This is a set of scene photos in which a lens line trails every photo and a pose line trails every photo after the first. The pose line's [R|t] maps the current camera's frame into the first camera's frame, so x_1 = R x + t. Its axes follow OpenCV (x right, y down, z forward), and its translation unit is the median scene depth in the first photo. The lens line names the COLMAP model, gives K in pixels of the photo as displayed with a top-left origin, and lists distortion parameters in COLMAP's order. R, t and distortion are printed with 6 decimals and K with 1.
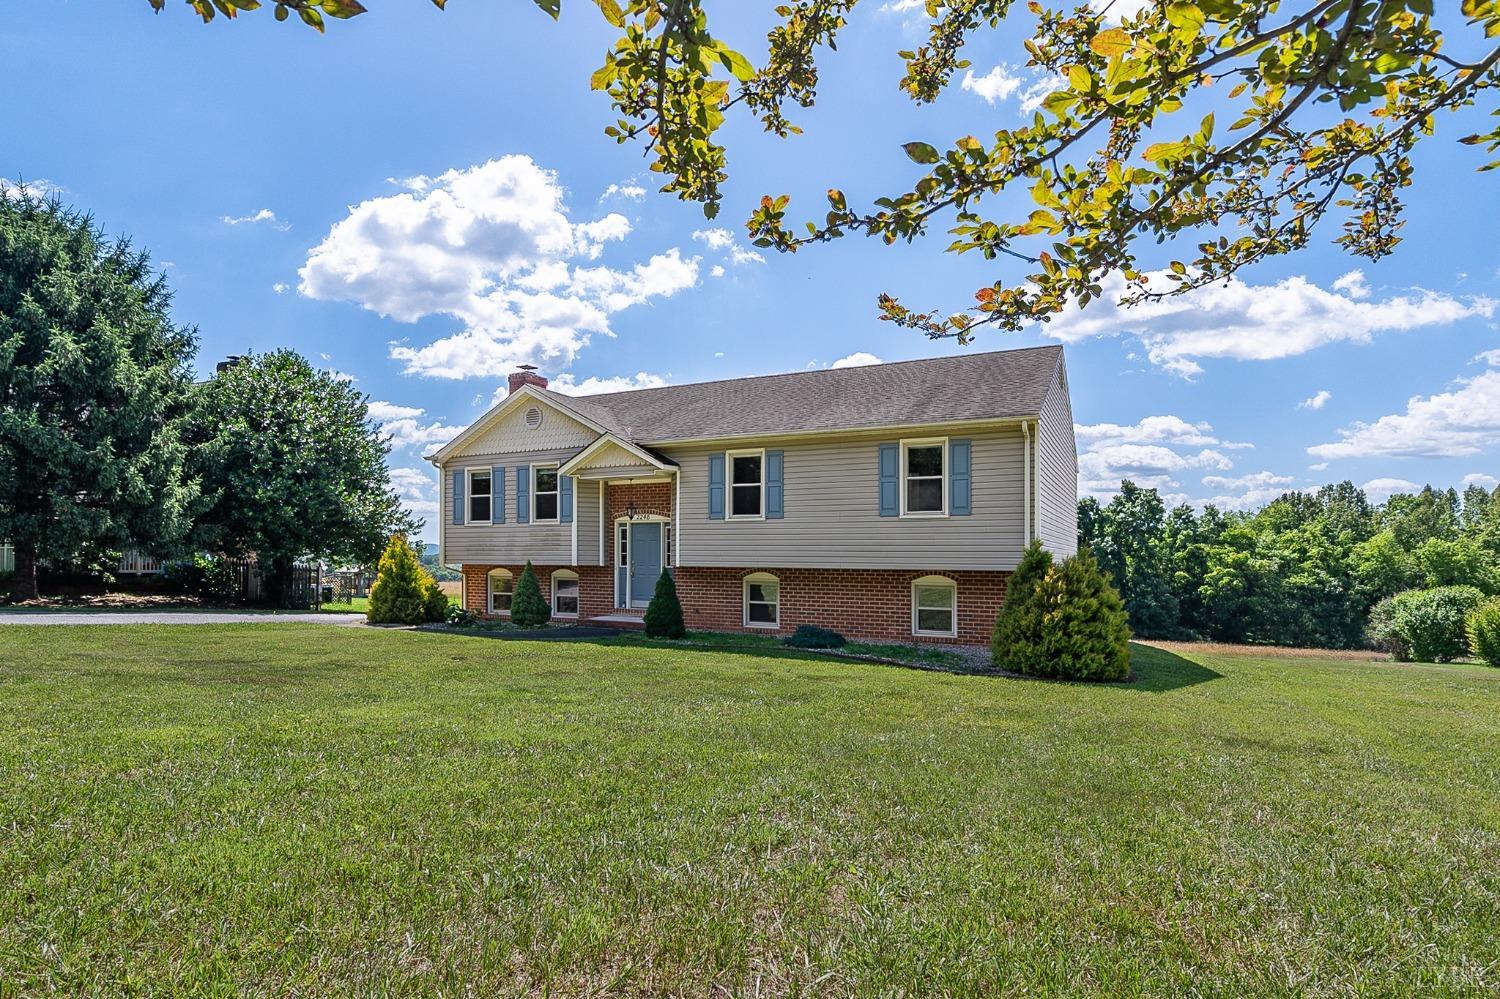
lens RADIAL K [[596.4, 0, 726.4], [0, 596.4, 544.6], [0, 0, 1]] dist [0.002271, 0.000070]
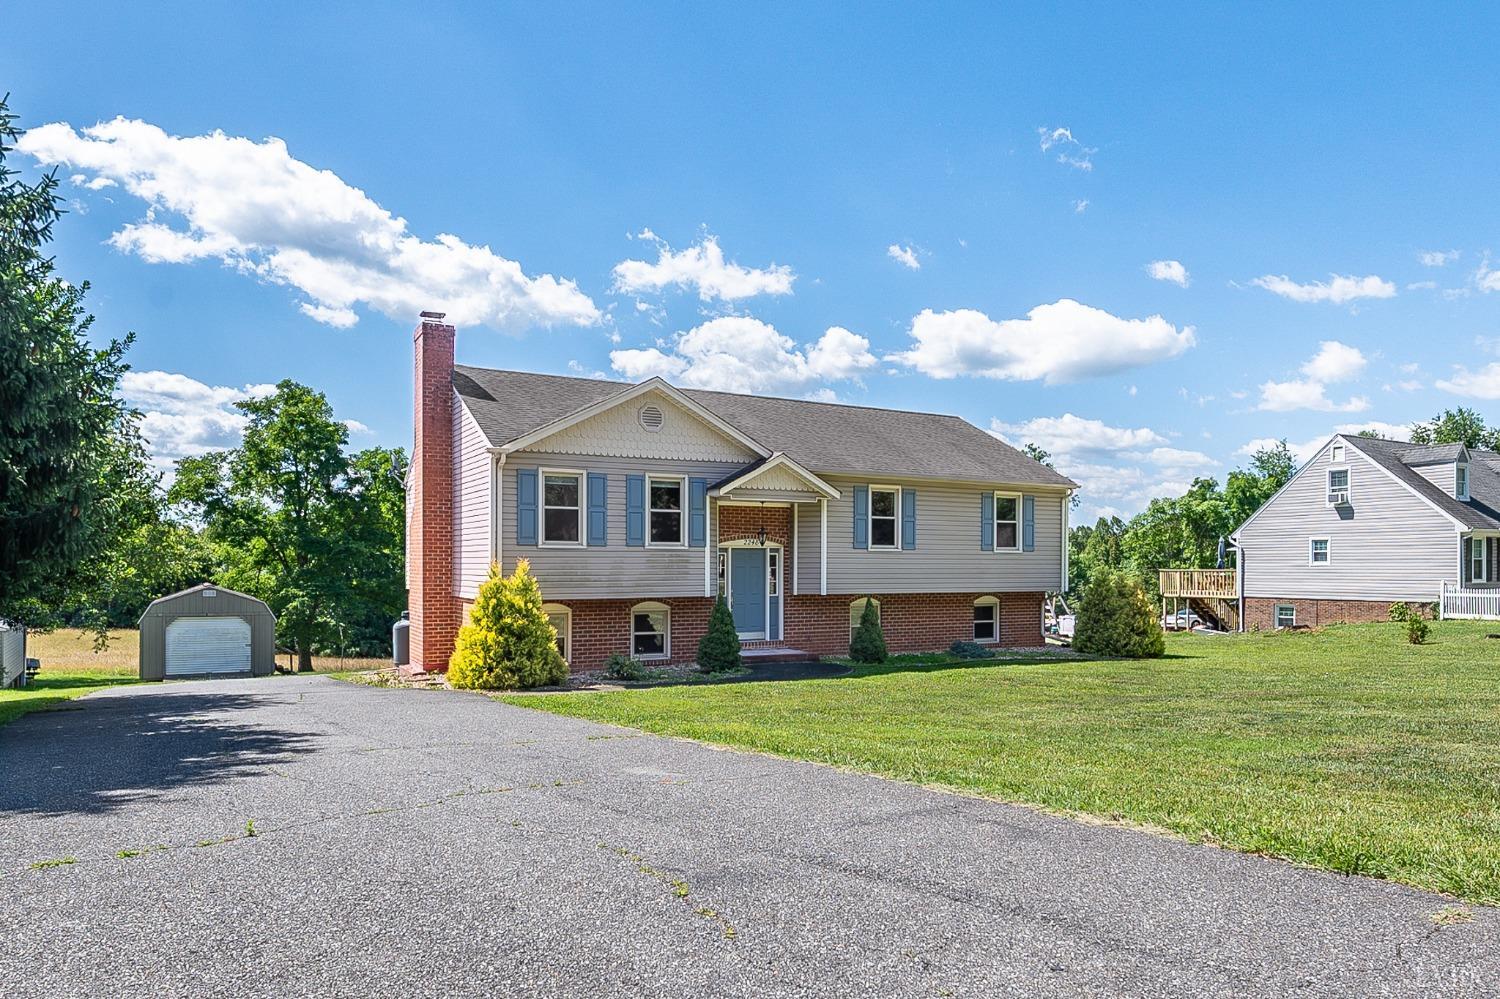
lens RADIAL K [[596.4, 0, 729.1], [0, 596.4, 582.8], [0, 0, 1]] dist [0.002271, 0.000070]
pose [[0.761248, -0.009992, 0.648384, -0.783781], [0.000824, 0.999895, 0.014441, 0.002481], [-0.648461, -0.010459, 0.761176, 0.307083]]
